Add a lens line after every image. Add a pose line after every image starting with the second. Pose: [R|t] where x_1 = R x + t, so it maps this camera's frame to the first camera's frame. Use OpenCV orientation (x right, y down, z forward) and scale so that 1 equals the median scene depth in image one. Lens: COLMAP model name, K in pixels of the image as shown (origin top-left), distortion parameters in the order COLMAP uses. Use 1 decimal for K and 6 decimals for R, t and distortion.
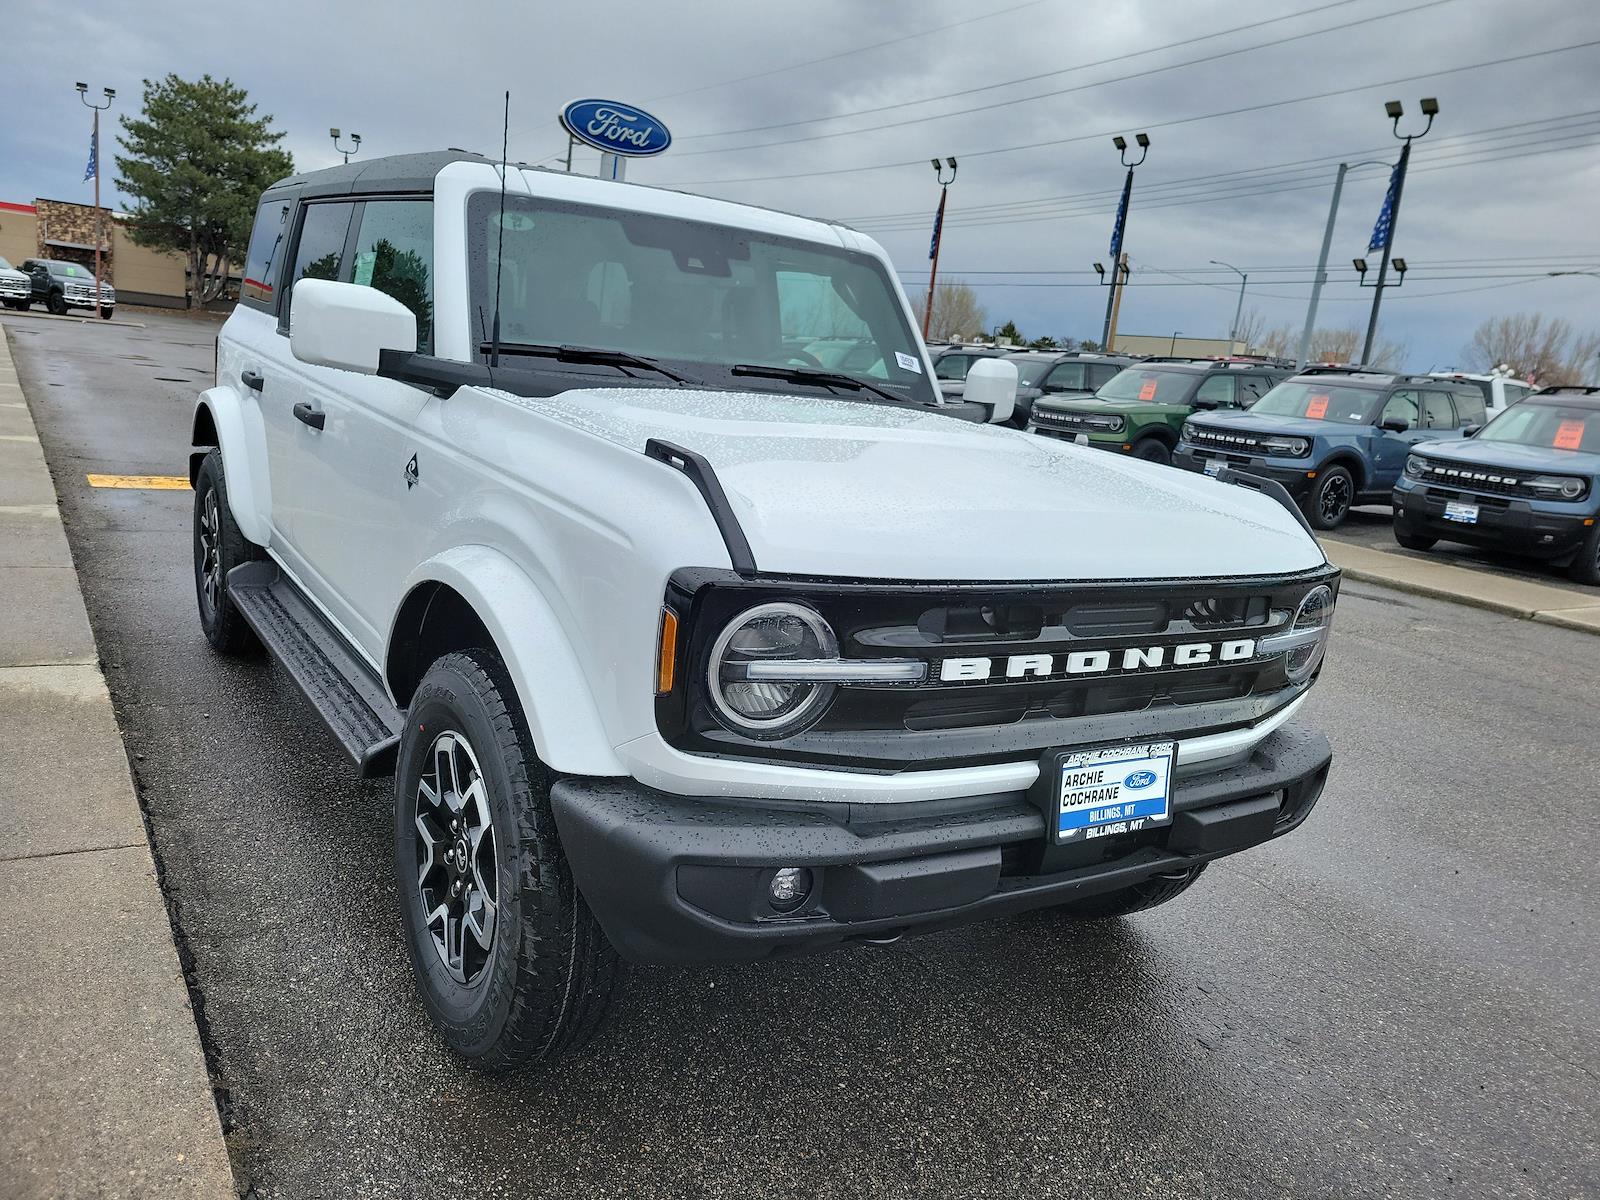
lens RADIAL K [[1222.6, 0, 790.6], [0, 1222.6, 628.5], [0, 0, 1]] dist [0.041335, 0.006533]
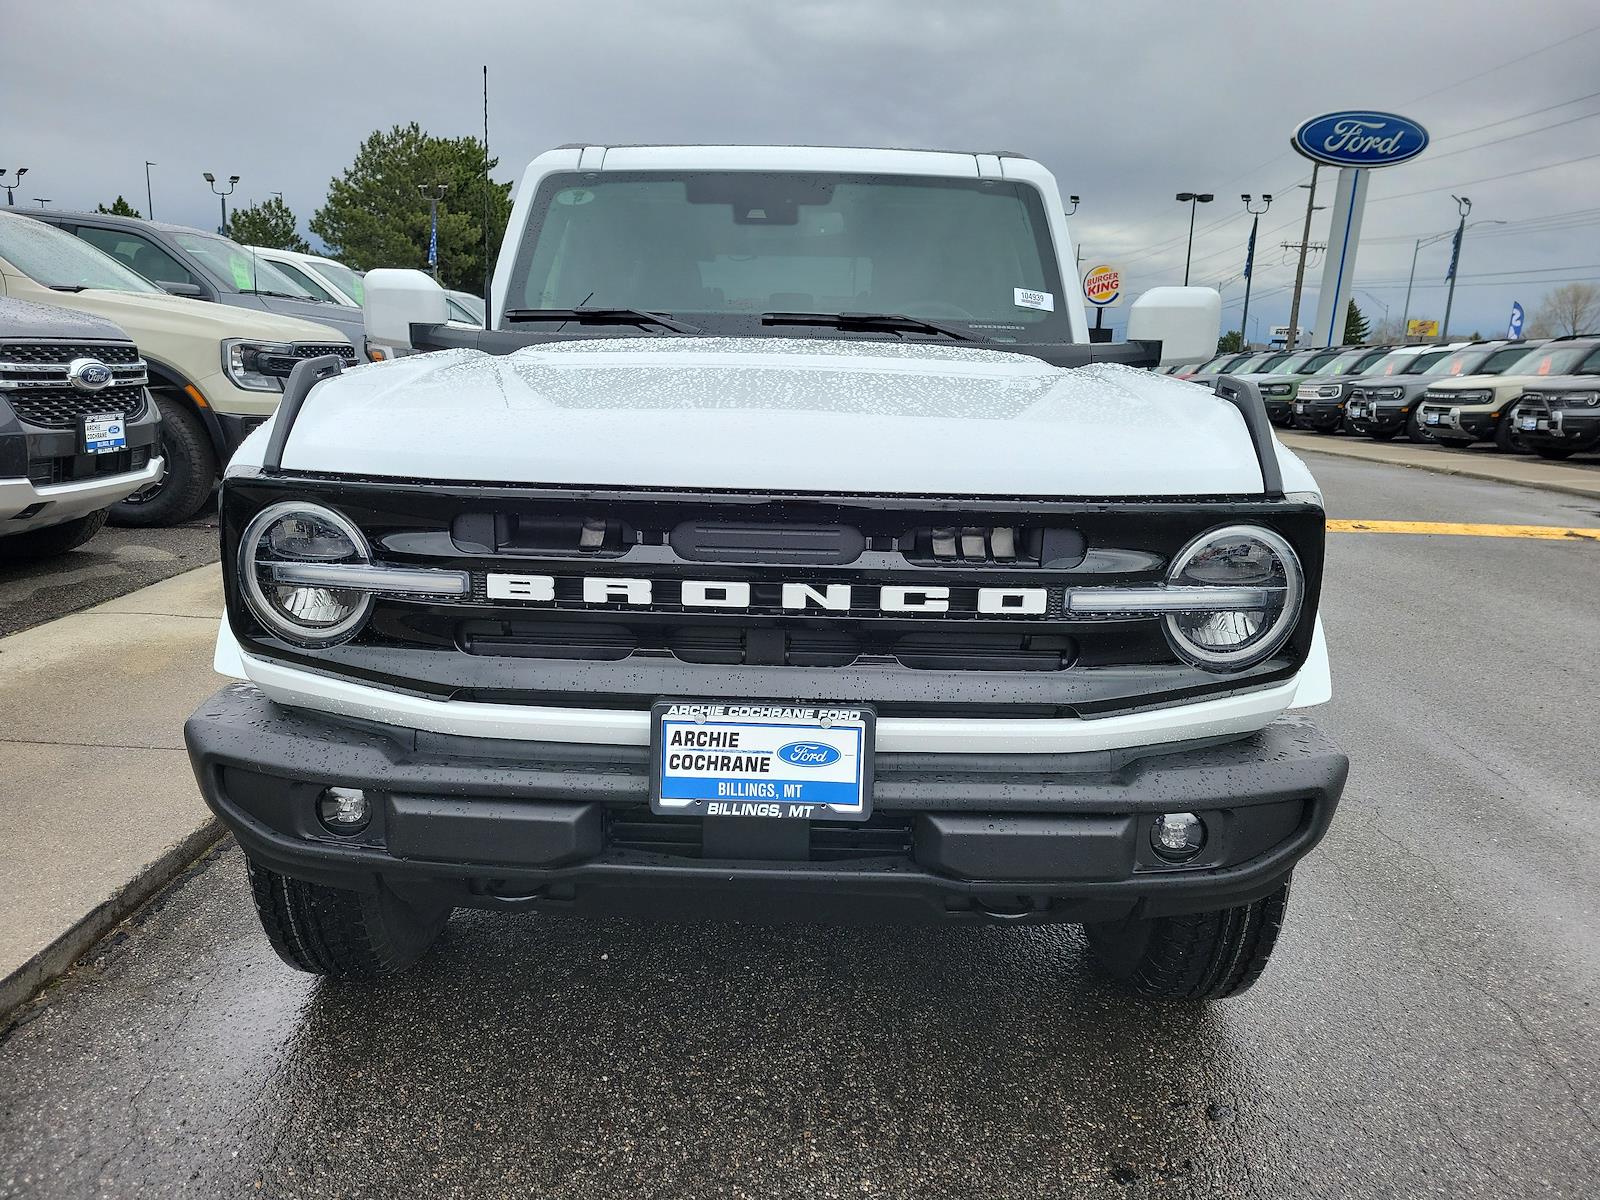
lens RADIAL K [[1222.6, 0, 790.6], [0, 1222.6, 628.5], [0, 0, 1]] dist [0.041335, 0.006533]
pose [[0.824705, 0.040394, -0.564118, 0.721161], [-0.064359, 0.997670, -0.022650, 0.063467], [0.561889, 0.054986, 0.825383, 0.356849]]
